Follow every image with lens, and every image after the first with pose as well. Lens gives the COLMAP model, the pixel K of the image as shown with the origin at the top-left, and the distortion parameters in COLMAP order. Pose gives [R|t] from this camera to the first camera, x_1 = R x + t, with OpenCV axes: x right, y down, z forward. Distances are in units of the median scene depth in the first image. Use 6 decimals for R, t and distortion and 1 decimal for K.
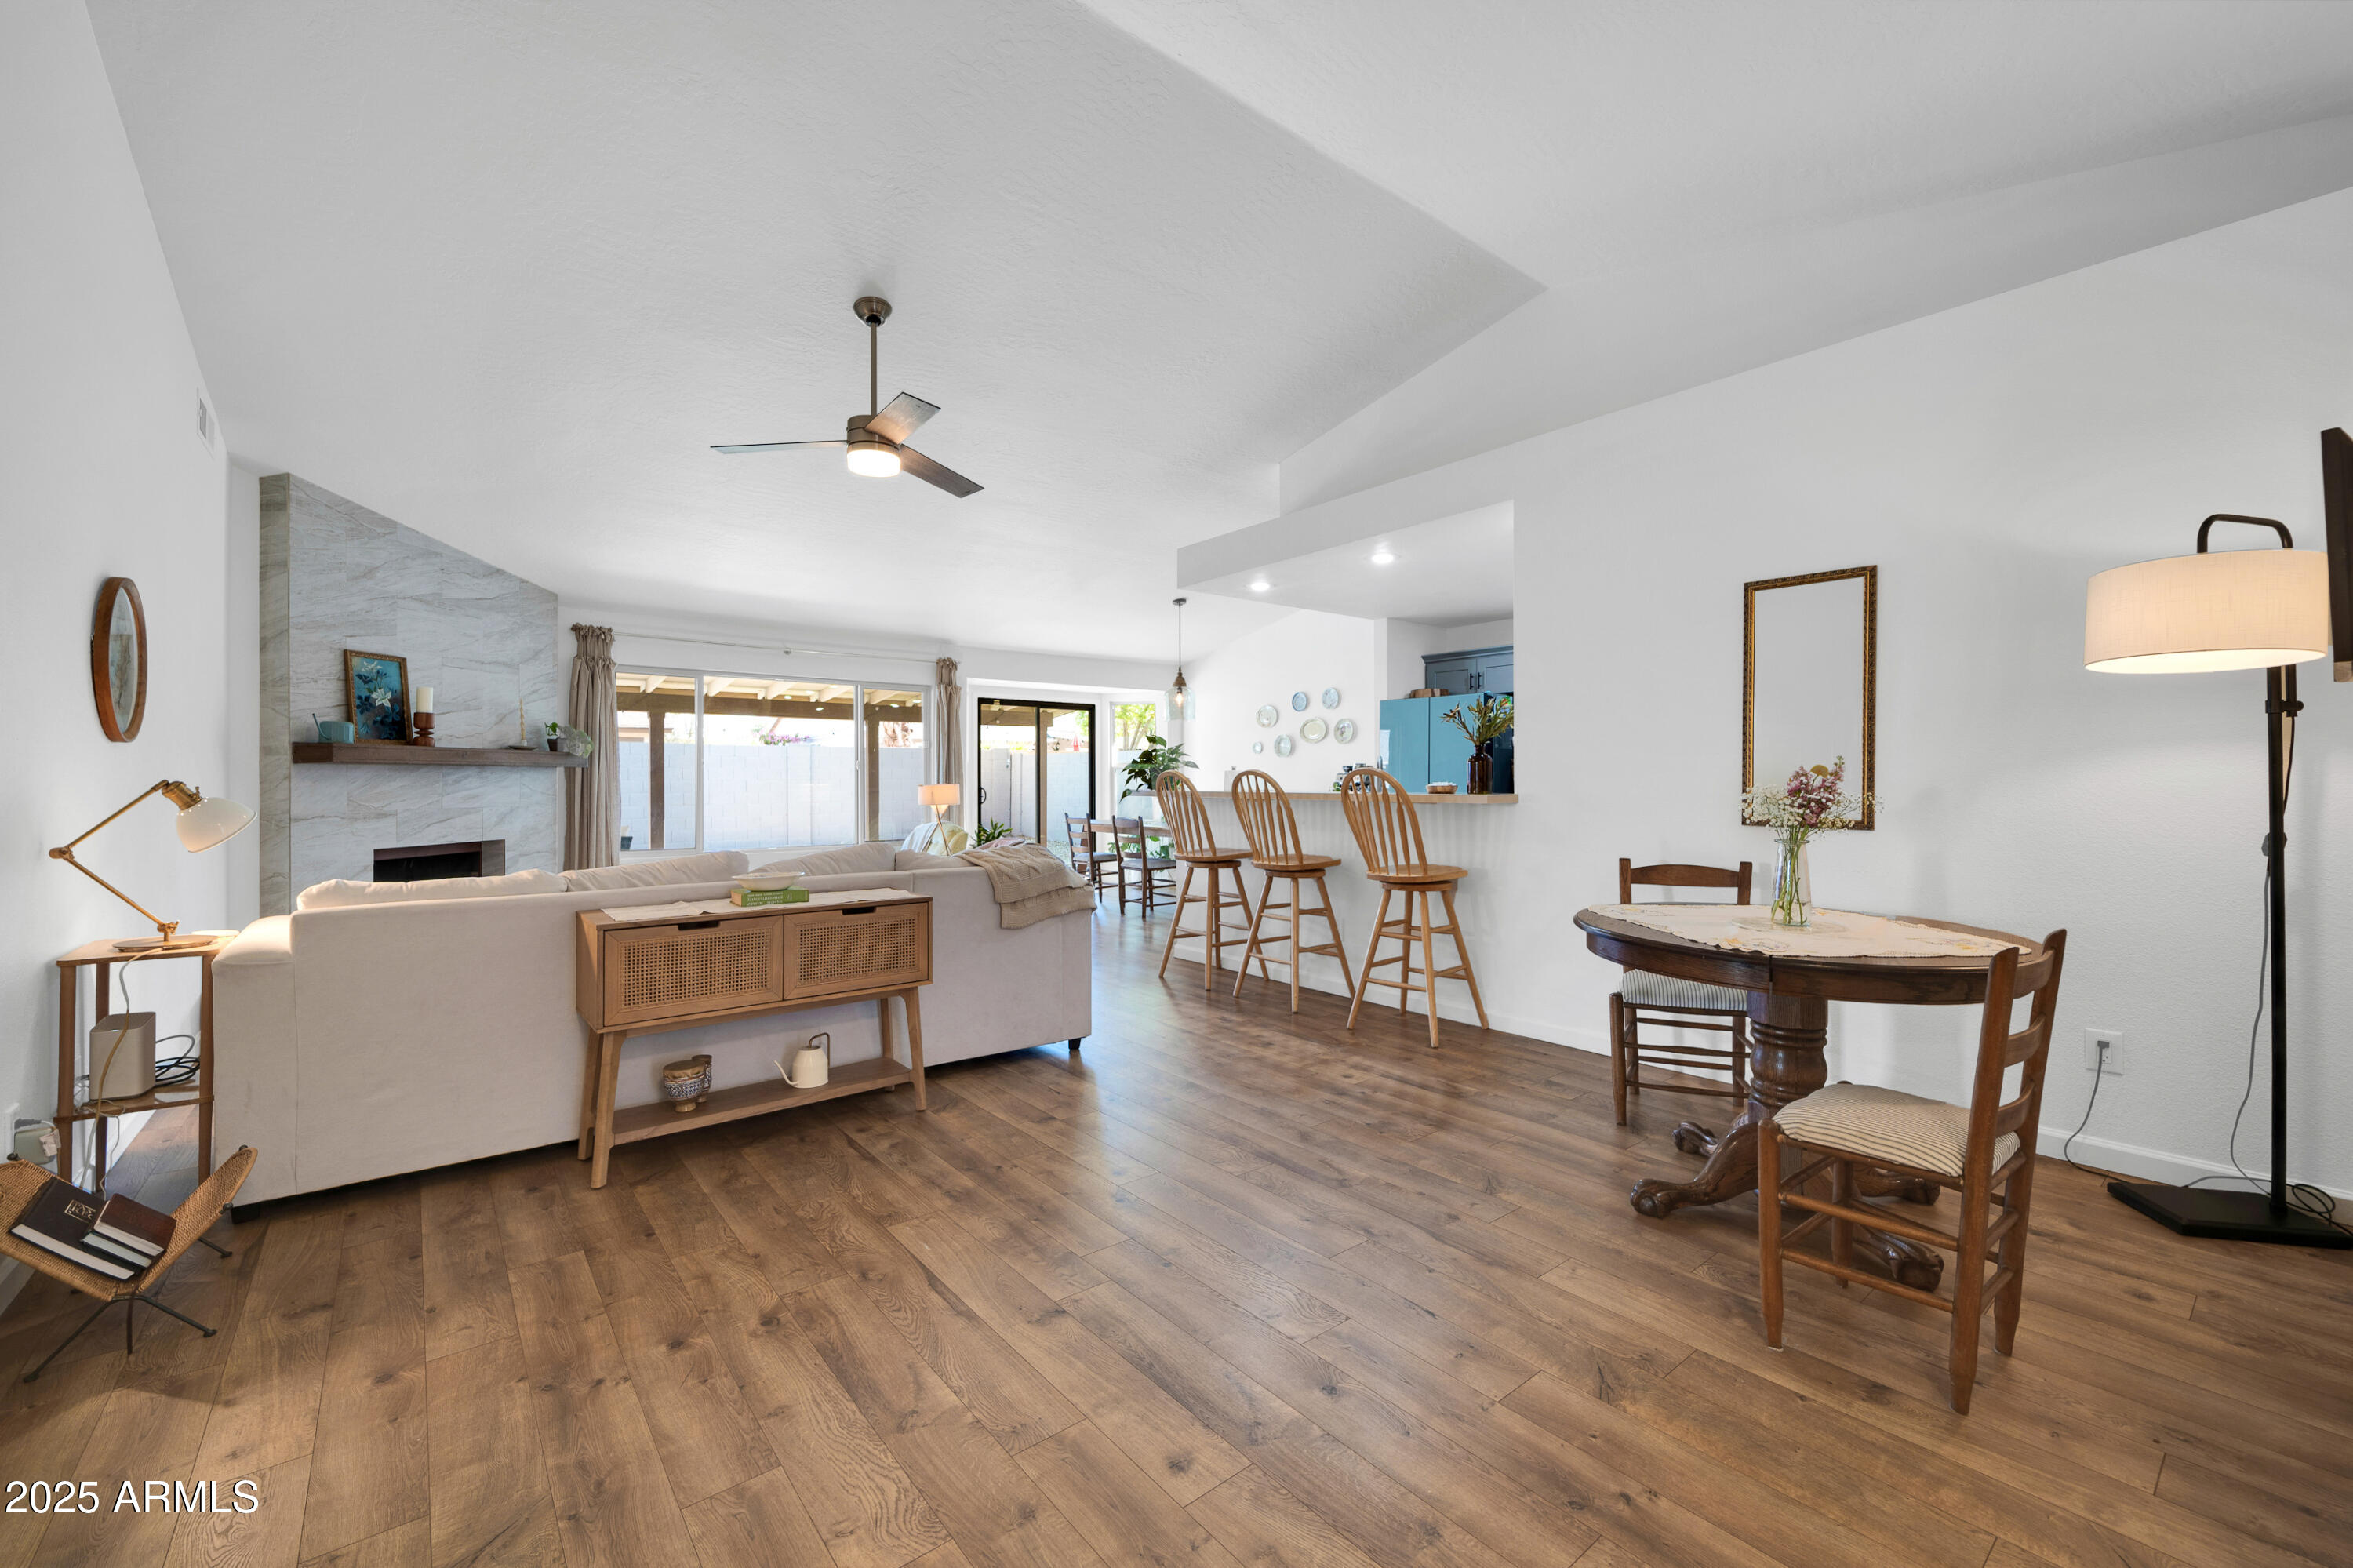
lens RADIAL K [[954.6, 0, 1158.8], [0, 954.6, 786.6], [0, 0, 1]] dist [0.000619, 0.000083]
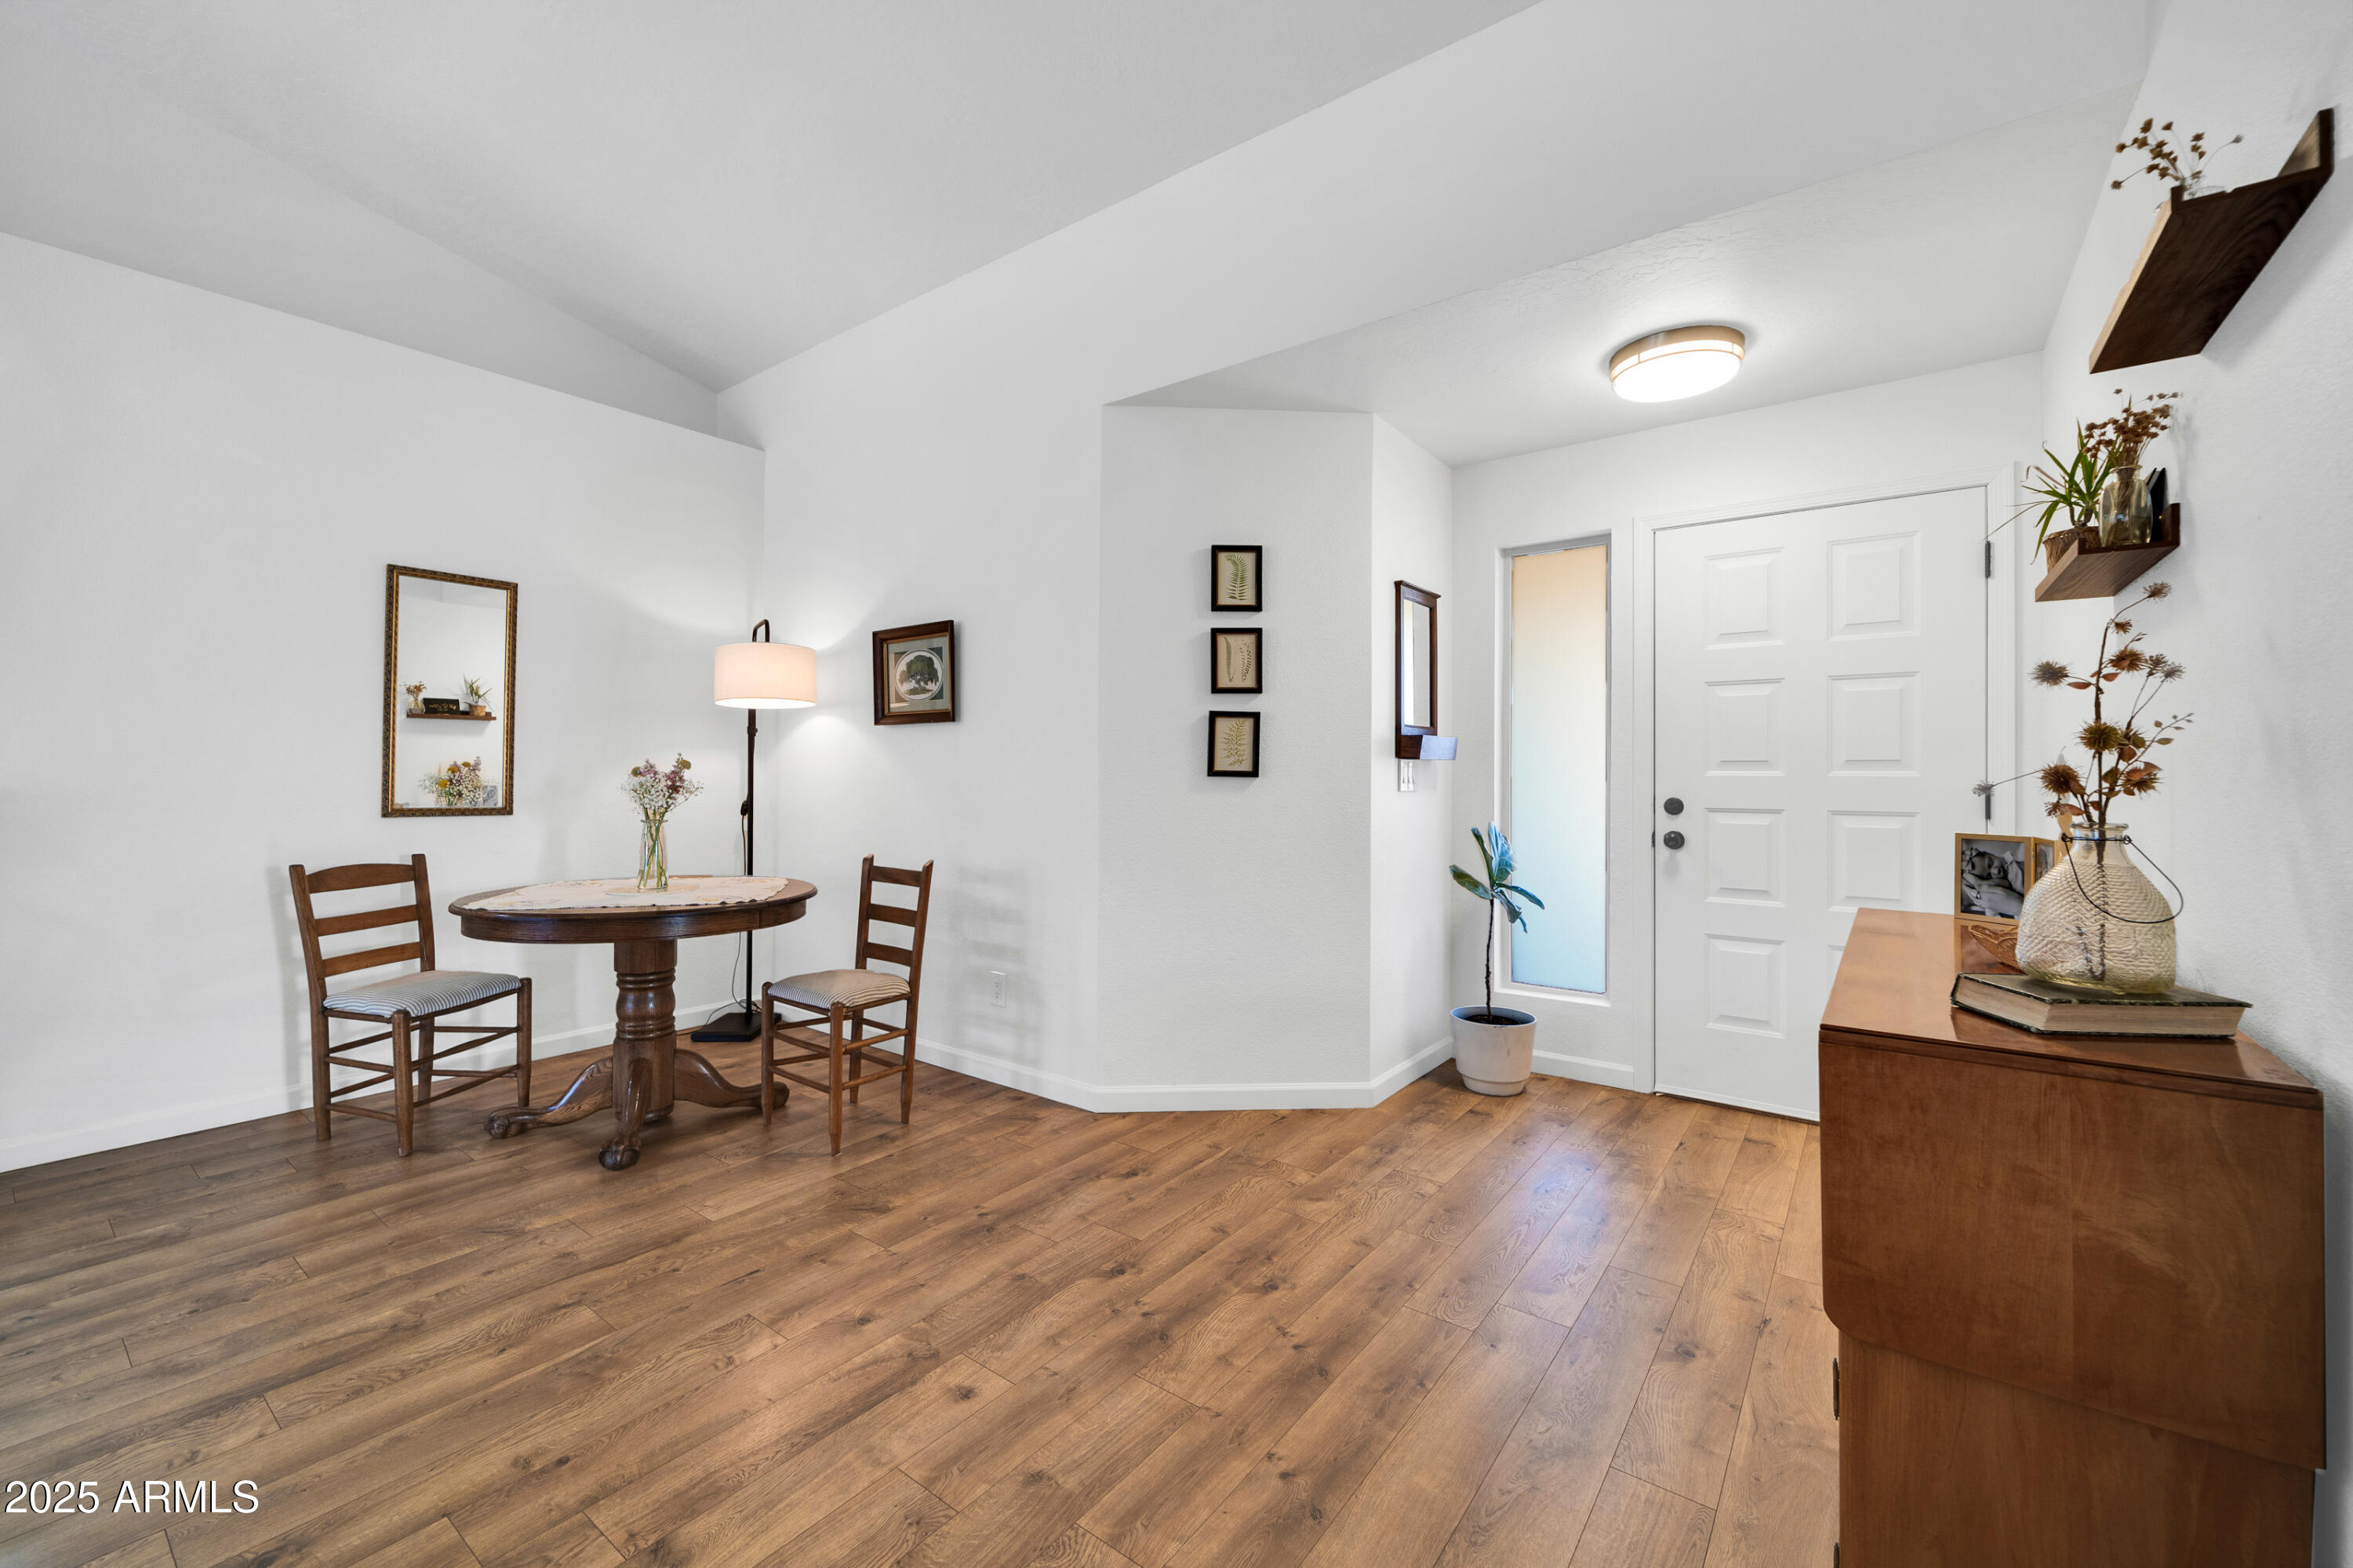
lens RADIAL K [[954.6, 0, 1176.4], [0, 954.6, 770.5], [0, 0, 1]] dist [0.000619, 0.000083]
pose [[-0.262186, 0.002276, 0.965015, -0.989297], [0.002212, 0.999996, -0.001758, -0.005588], [-0.965015, 0.001674, -0.262190, 0.939422]]
